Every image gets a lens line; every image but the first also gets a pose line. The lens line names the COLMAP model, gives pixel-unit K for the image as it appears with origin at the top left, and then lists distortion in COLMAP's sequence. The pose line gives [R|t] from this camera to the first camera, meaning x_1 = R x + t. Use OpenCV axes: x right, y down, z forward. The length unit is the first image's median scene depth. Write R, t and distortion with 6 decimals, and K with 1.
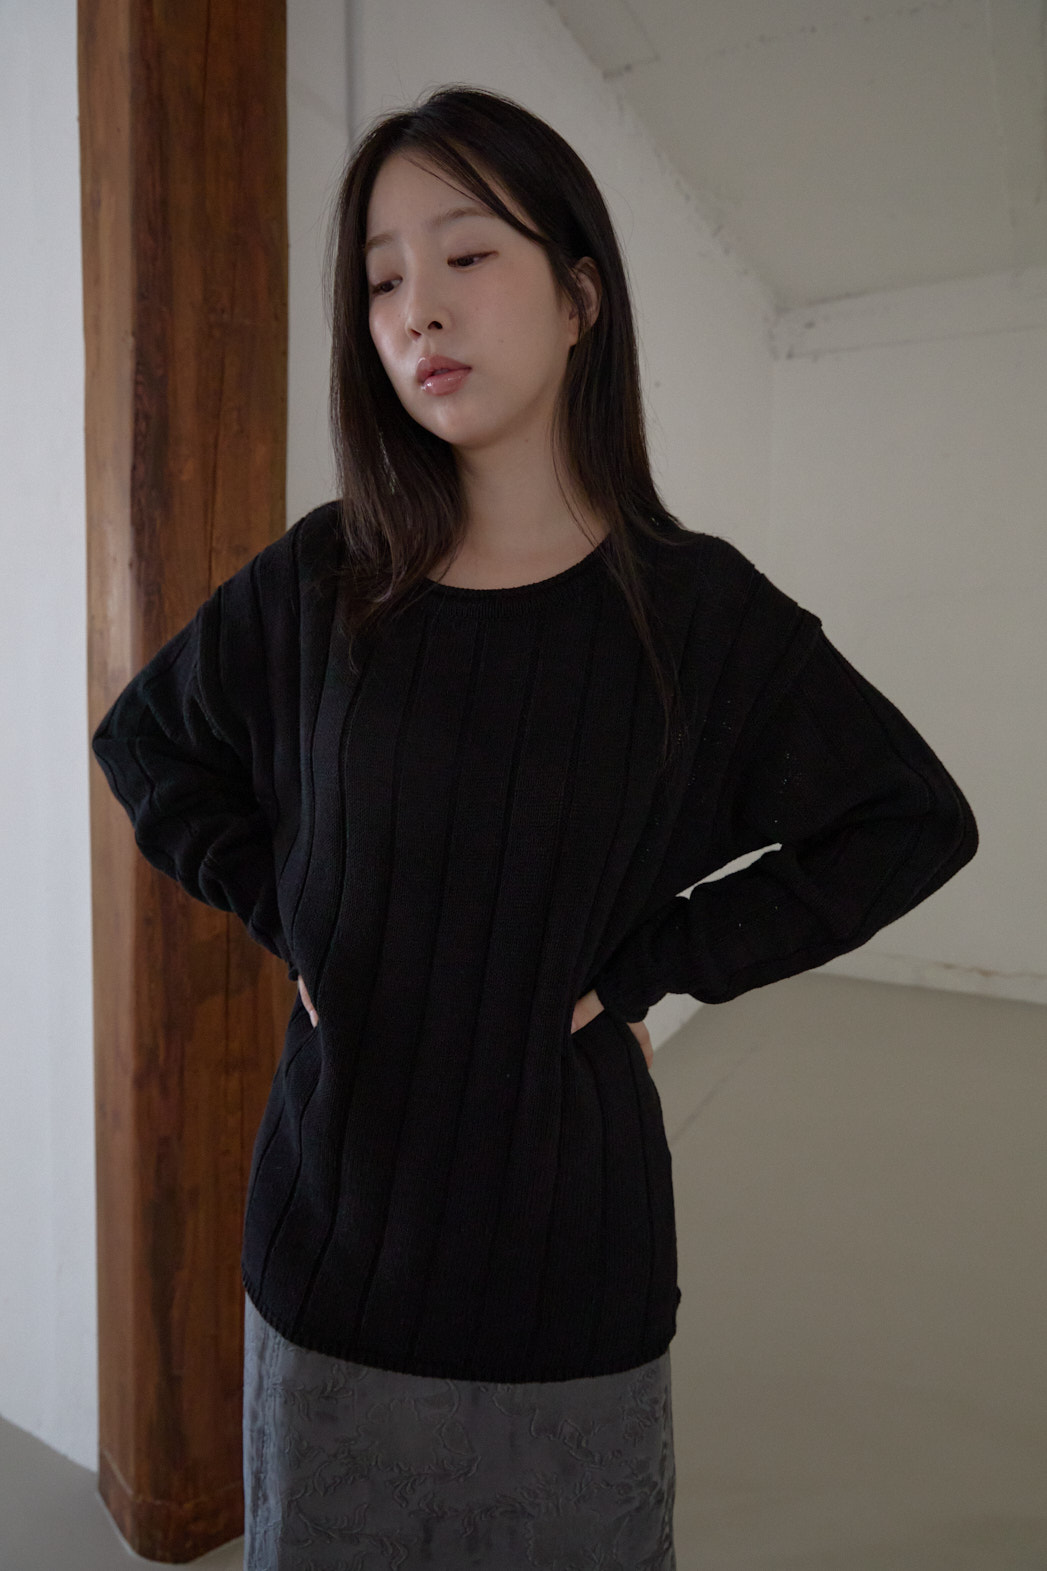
lens RADIAL K [[1046.9, 0, 521.2], [0, 1046.9, 784.3], [0, 0, 1]] dist [-0.011361, 0.003006]
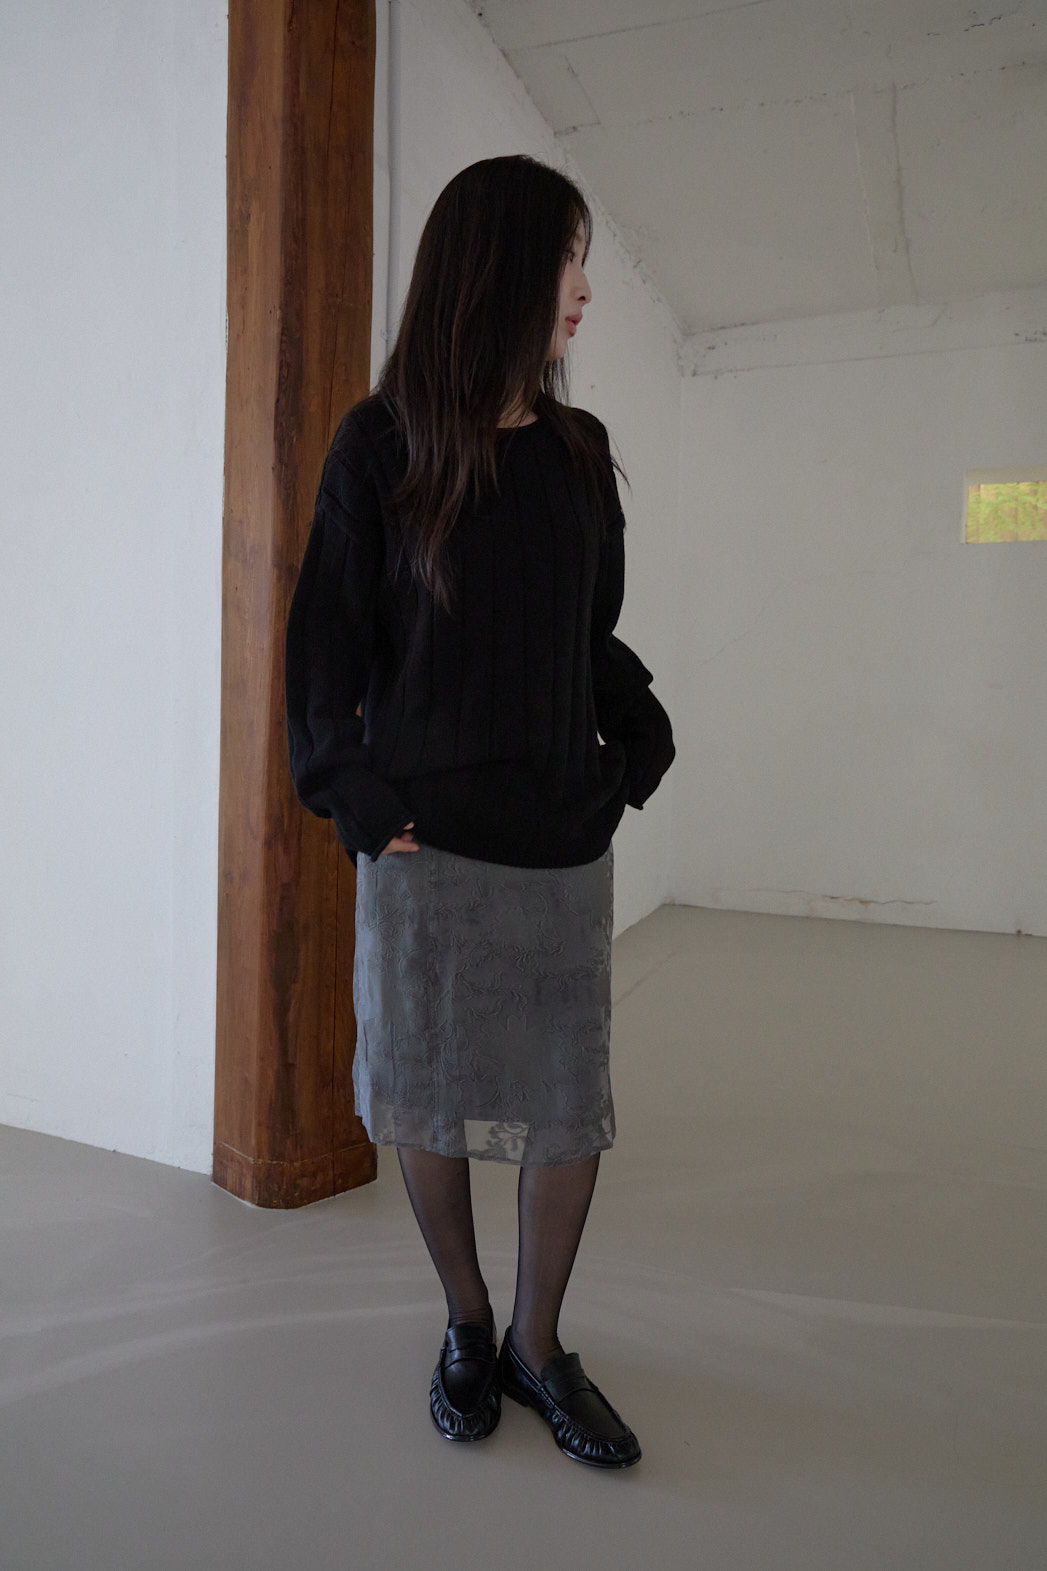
lens RADIAL K [[1065.1, 0, 523.5], [0, 1065.1, 785.5], [0, 0, 1]] dist [-0.004226, 0.001531]
pose [[0.994464, -0.002437, 0.105046, -0.178899], [0.005605, 0.999538, -0.029878, 0.254532], [-0.104925, 0.030302, 0.994018, -0.443580]]
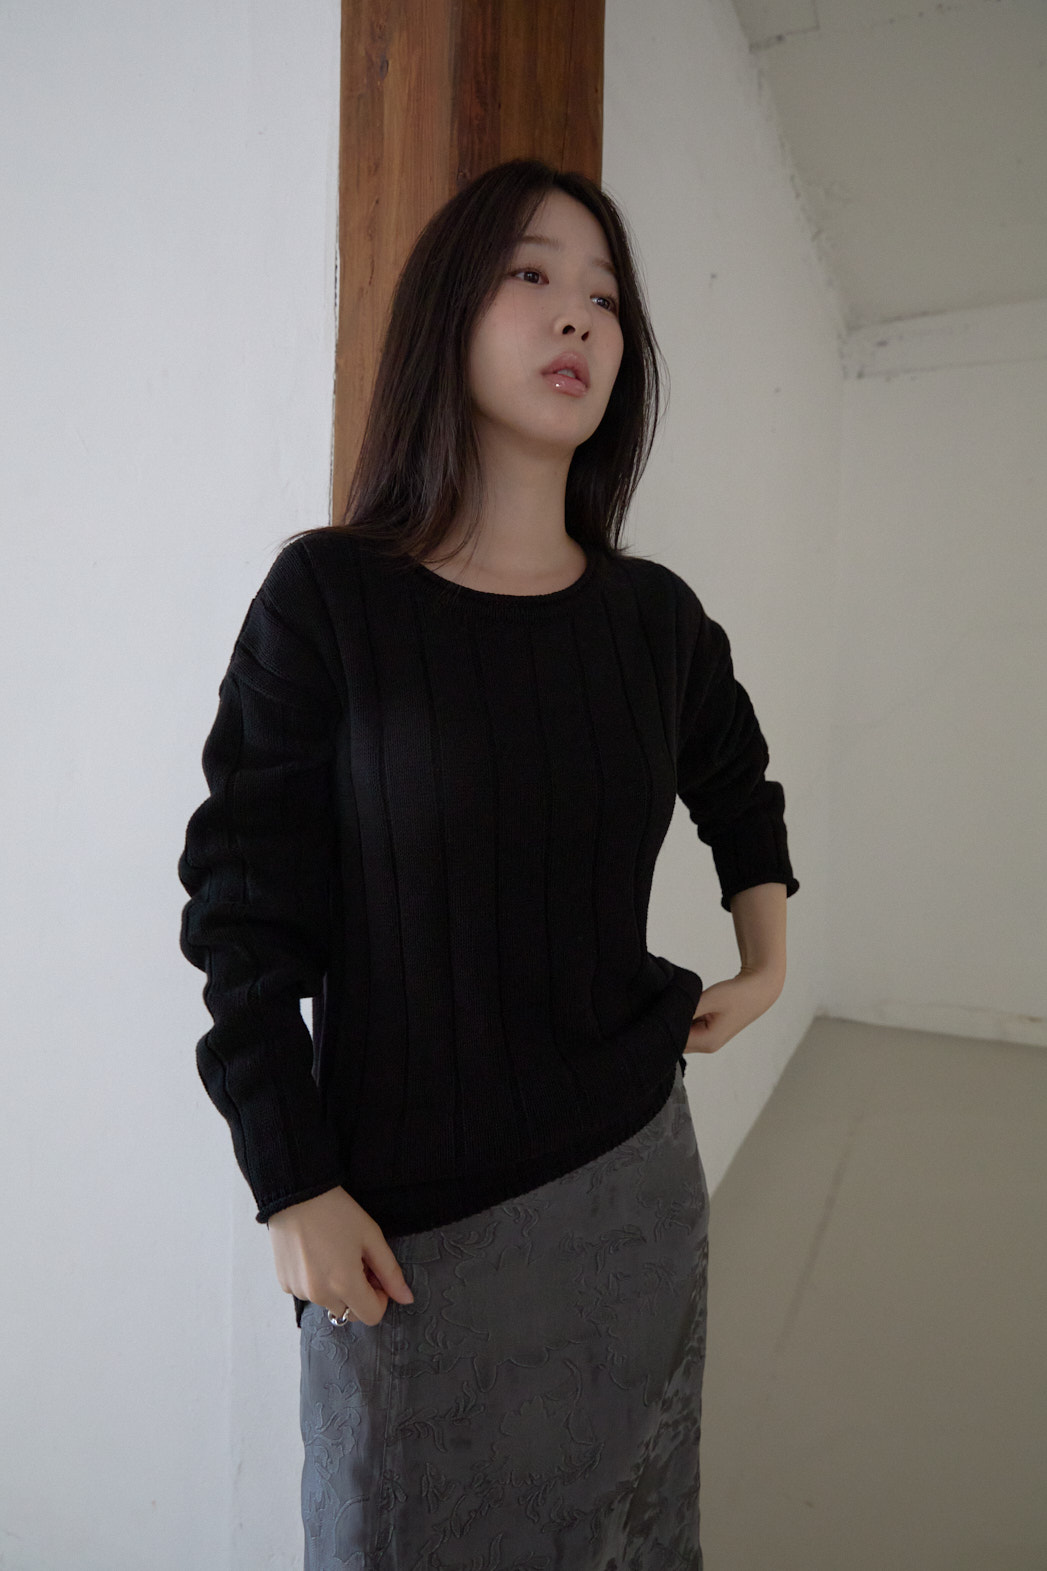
lens RADIAL K [[1046.2, 0, 516.4], [0, 1046.2, 784.2], [0, 0, 1]] dist [-0.003492, -0.003392]
pose [[0.998446, 0.005214, 0.055474, -0.335746], [-0.003267, 0.999378, -0.035121, -0.009035], [-0.055623, 0.034885, 0.997842, 0.246321]]
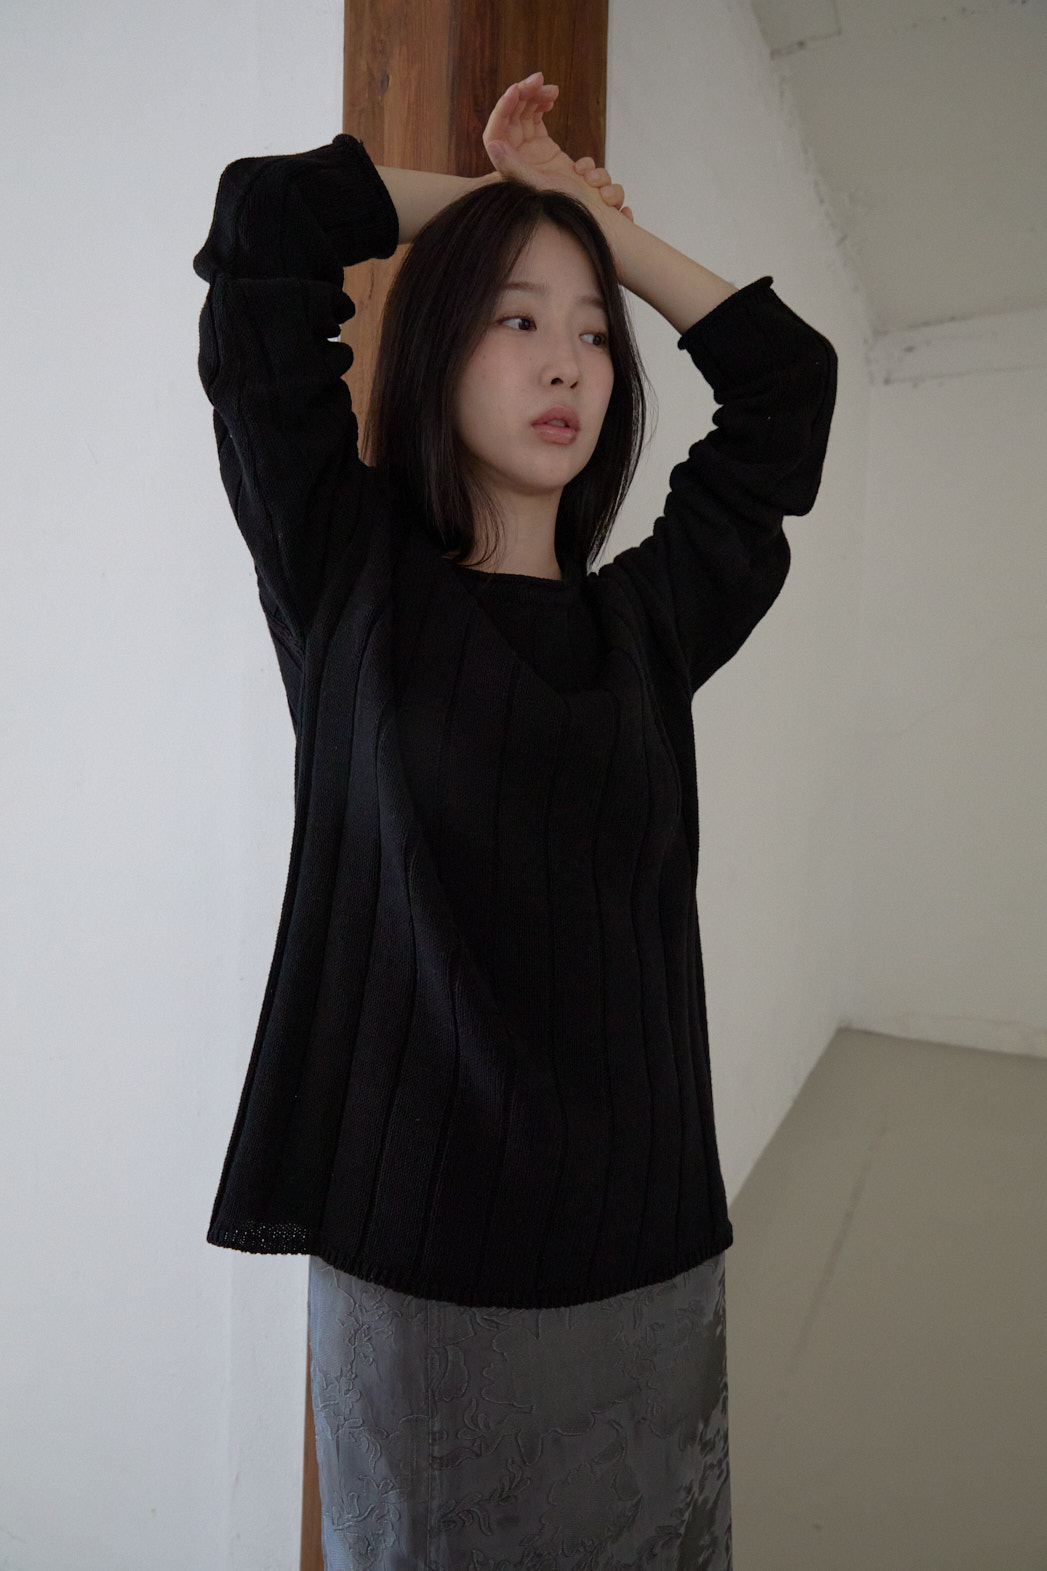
lens RADIAL K [[1046.2, 0, 516.4], [0, 1046.2, 784.2], [0, 0, 1]] dist [-0.003492, -0.003392]
pose [[0.999553, 0.011726, 0.027496, -0.312288], [-0.010633, 0.999160, -0.039587, -0.016012], [-0.027938, 0.039277, 0.998838, 0.248767]]
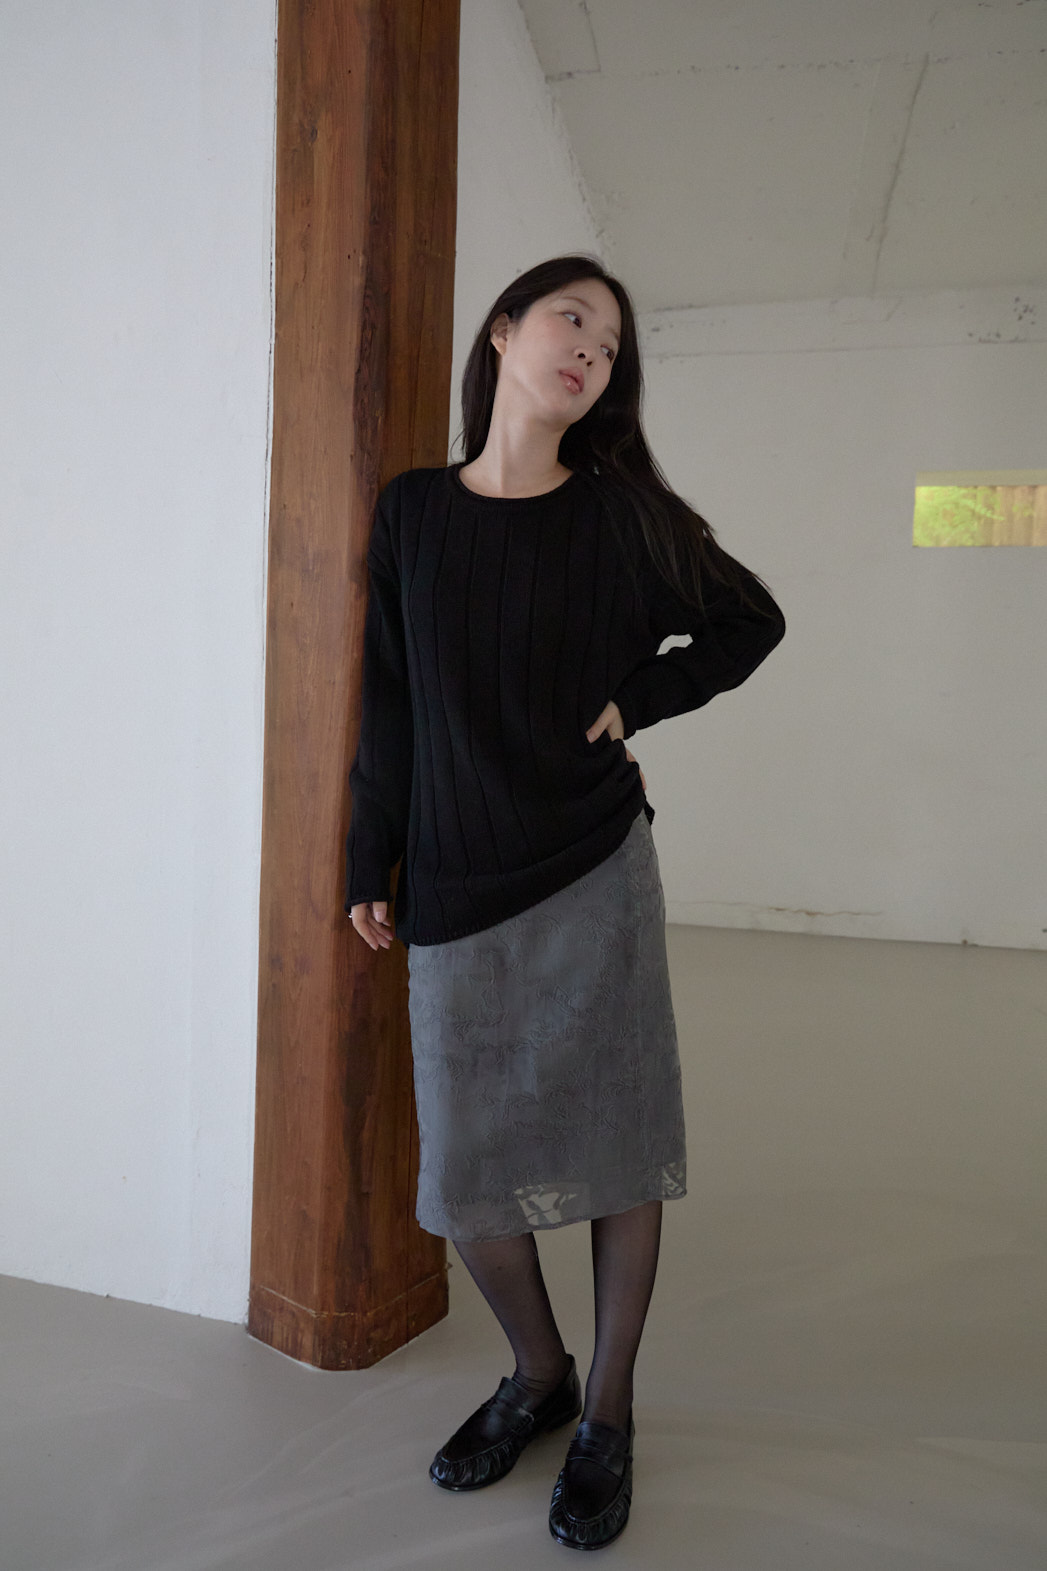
lens RADIAL K [[1076.6, 0, 521.1], [0, 1076.6, 785.1], [0, 0, 1]] dist [0.001857, -0.005828]
pose [[0.967150, -0.008630, 0.254058, -0.471995], [0.011799, 0.999870, -0.010954, 0.152860], [-0.253931, 0.013592, 0.967127, -0.161020]]
